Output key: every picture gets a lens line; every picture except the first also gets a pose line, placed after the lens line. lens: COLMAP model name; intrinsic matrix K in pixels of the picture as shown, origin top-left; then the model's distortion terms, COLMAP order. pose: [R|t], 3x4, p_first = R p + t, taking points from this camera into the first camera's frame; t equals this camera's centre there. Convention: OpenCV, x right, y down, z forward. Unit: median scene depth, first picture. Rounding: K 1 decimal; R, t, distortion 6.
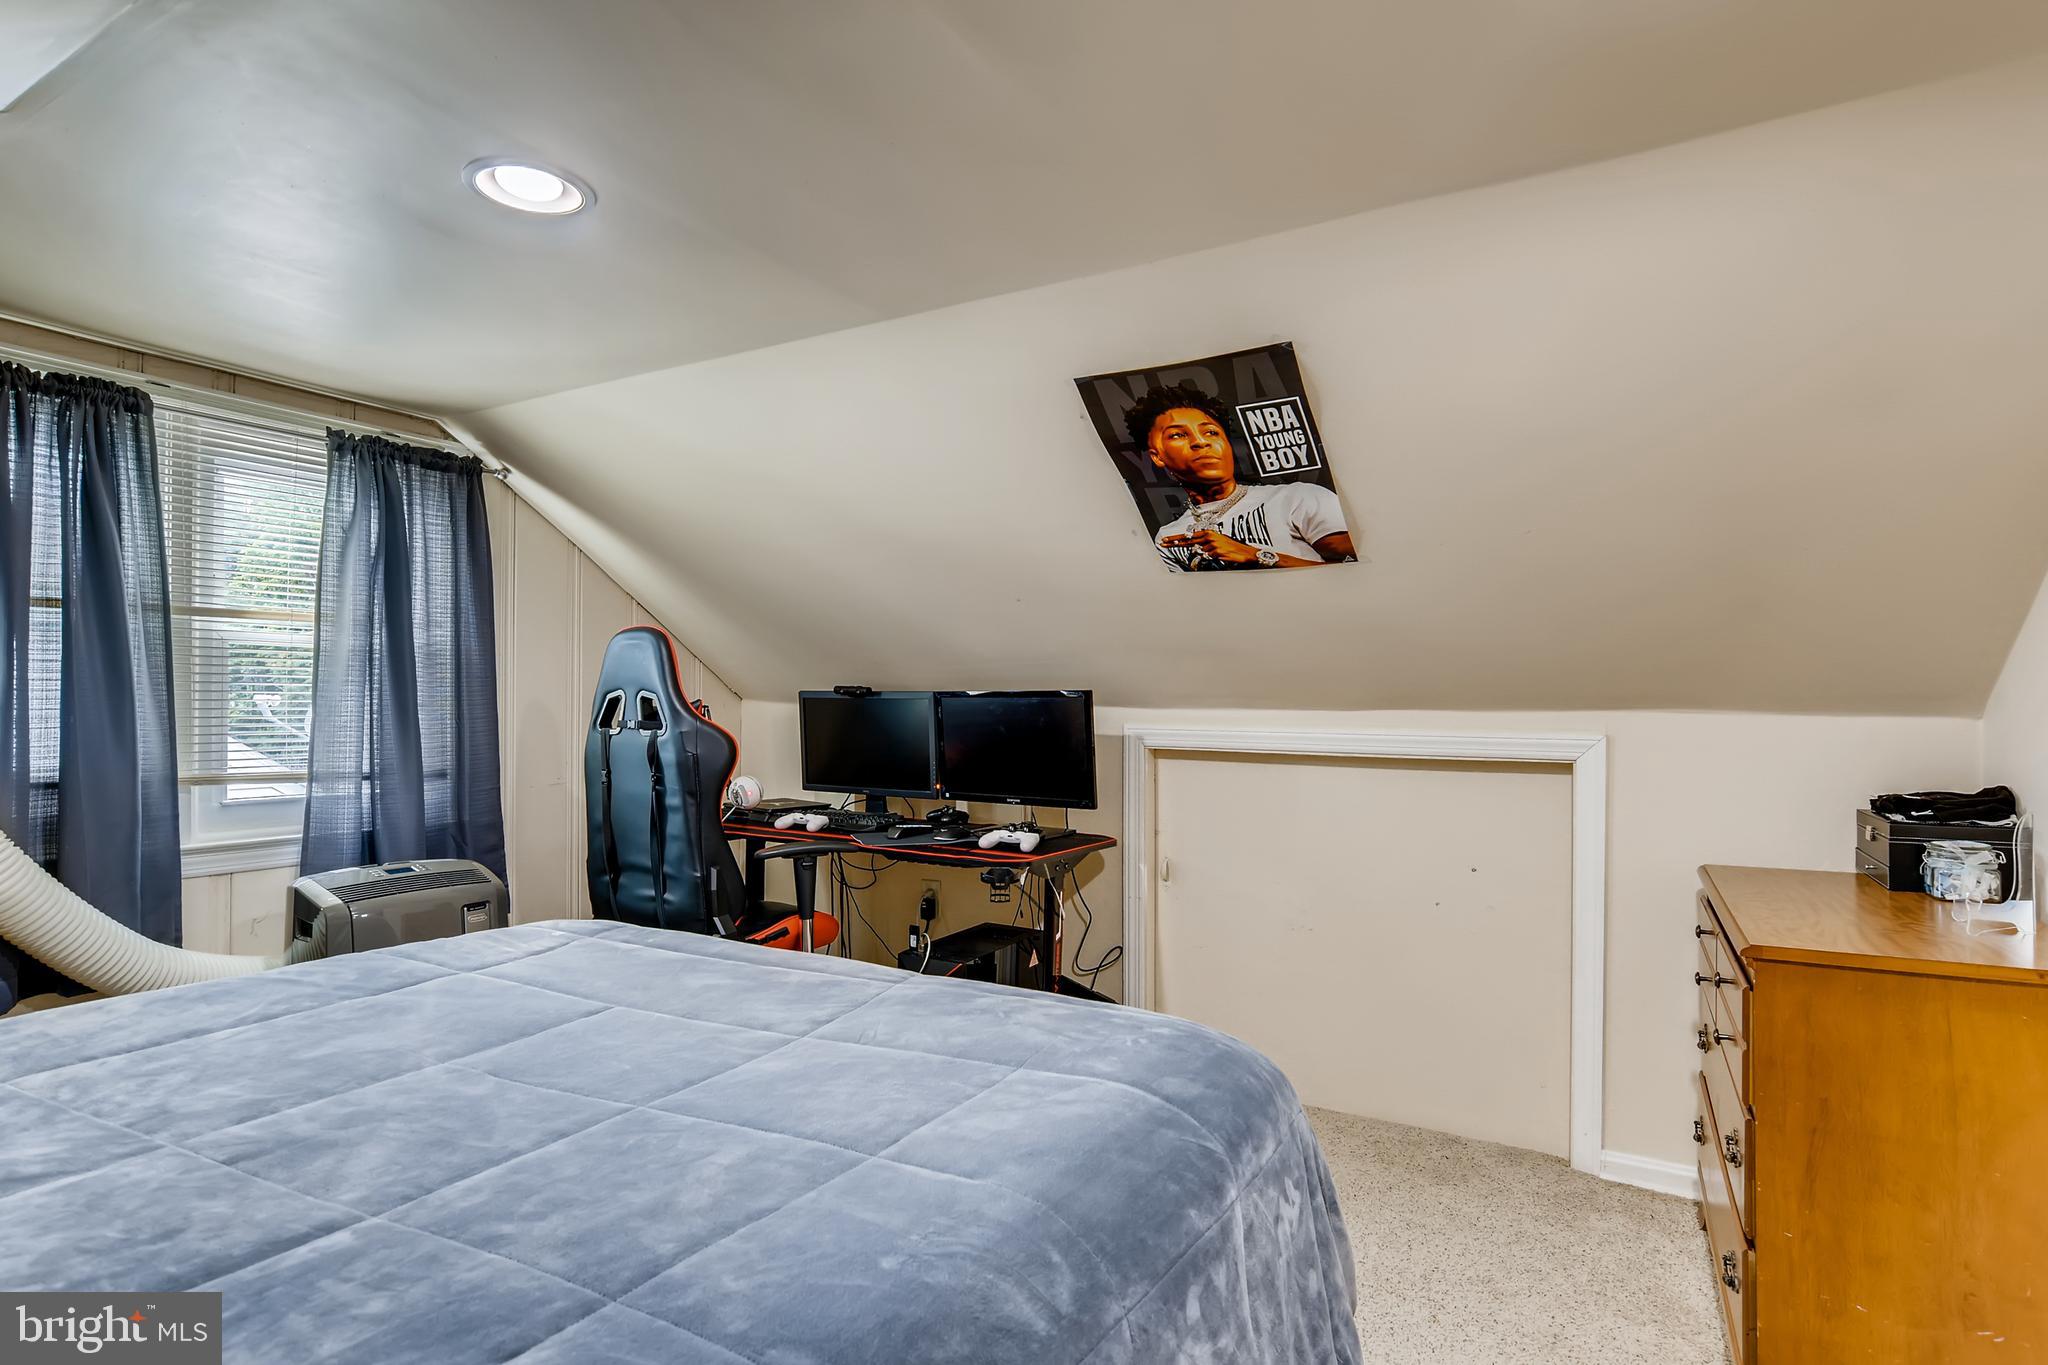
lens RADIAL K [[1045.3, 0, 1020.5], [0, 1045.3, 694.7], [0, 0, 1]] dist [-0.004630, 0.002751]
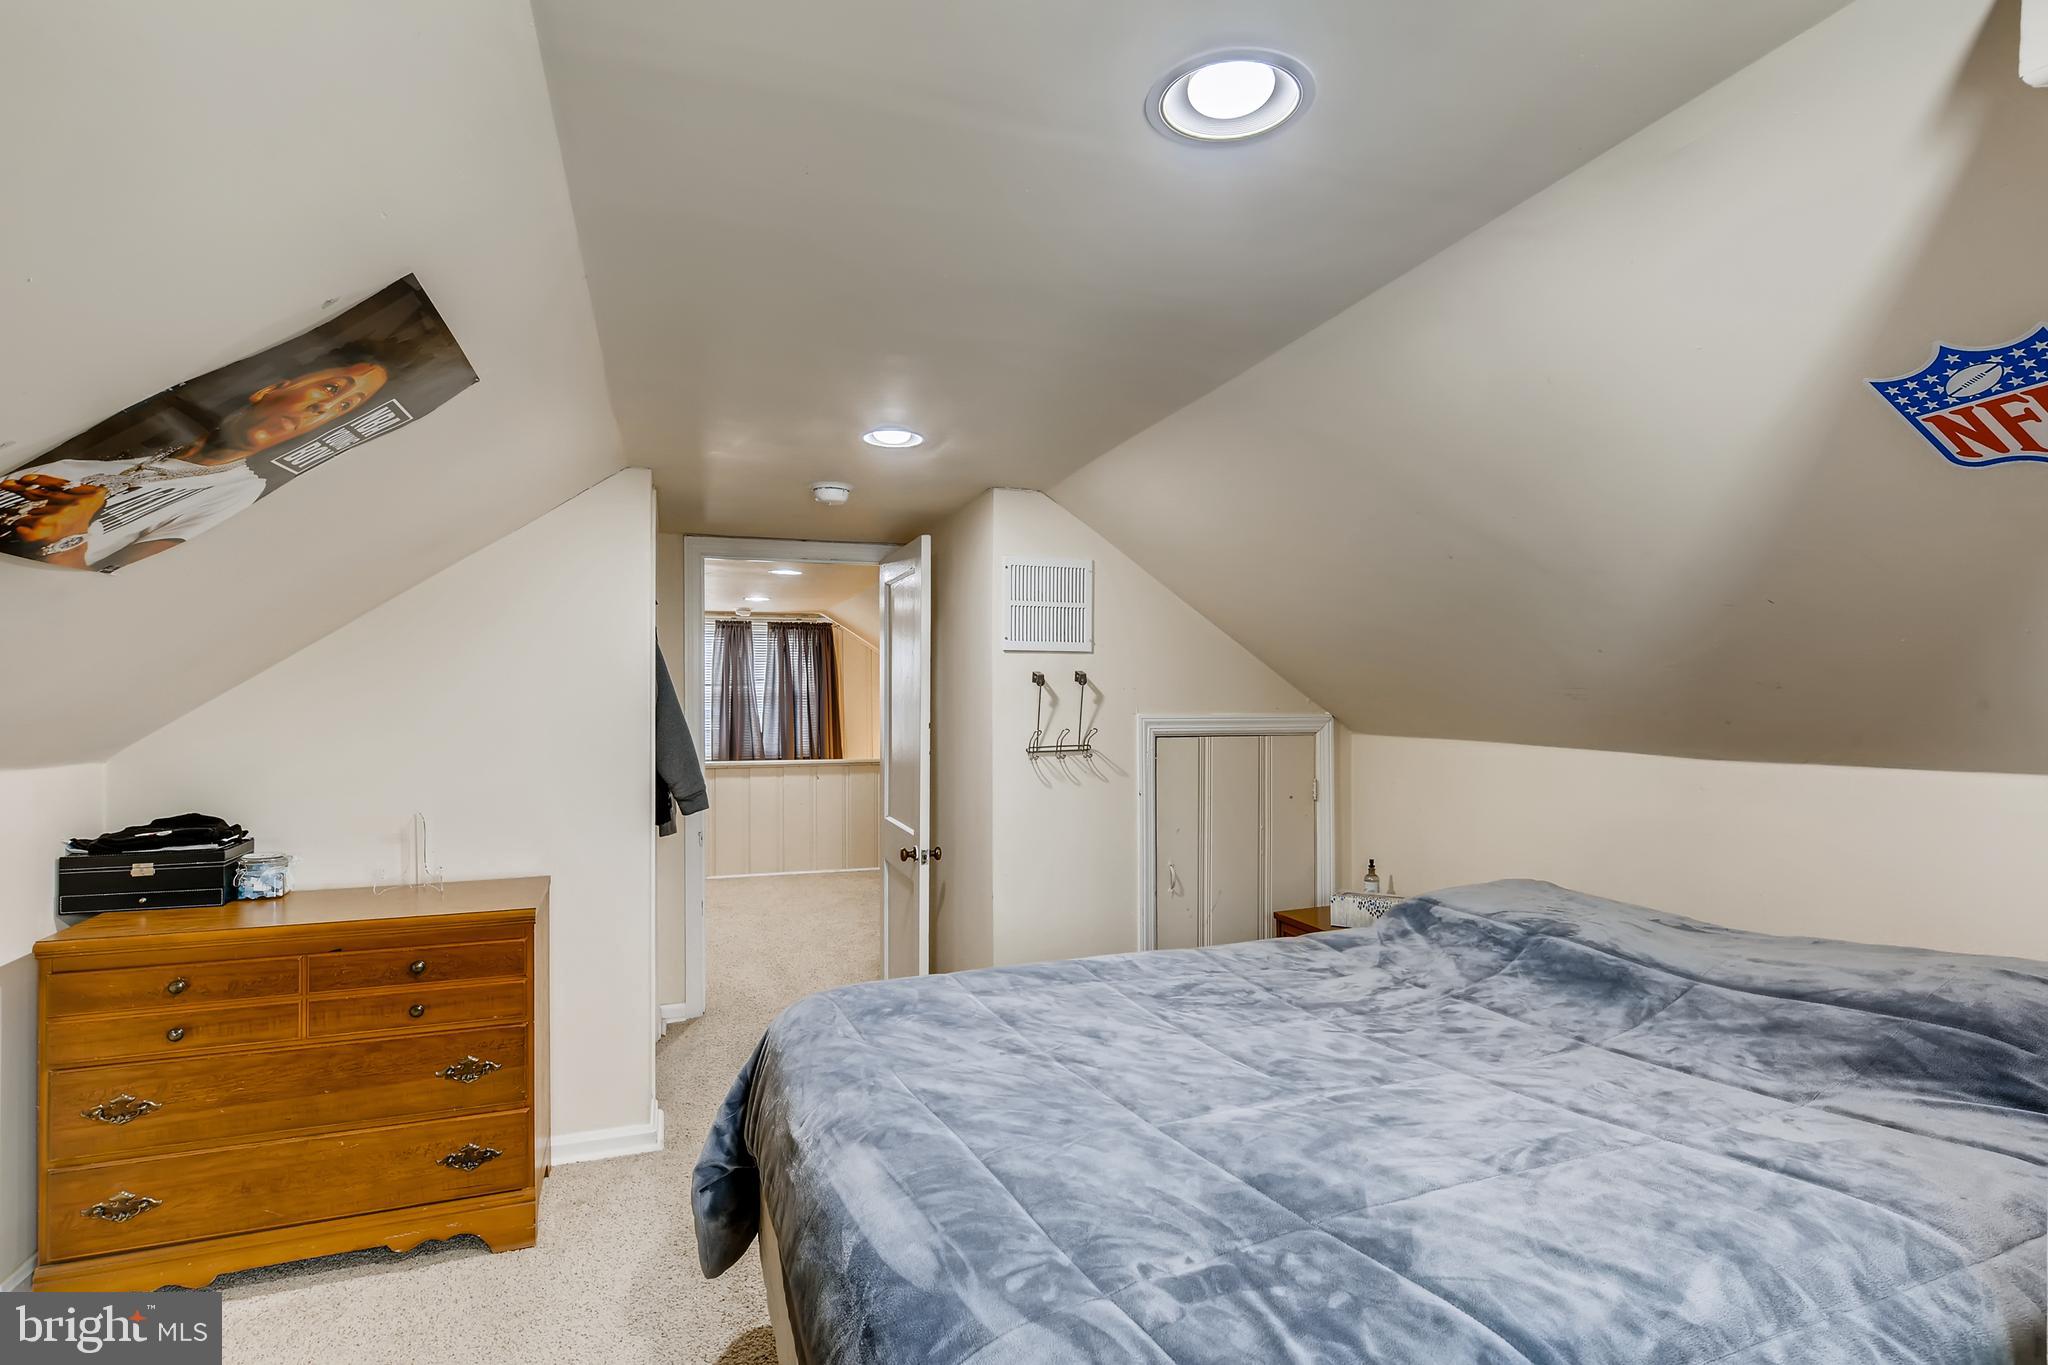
lens RADIAL K [[1045.3, 0, 1023.7], [0, 1045.3, 691.5], [0, 0, 1]] dist [-0.004630, 0.002751]
pose [[-0.748032, 0.012087, 0.663553, -0.589212], [0.001118, 0.999856, -0.016952, -0.040463], [-0.663662, -0.011938, -0.747937, 1.144639]]
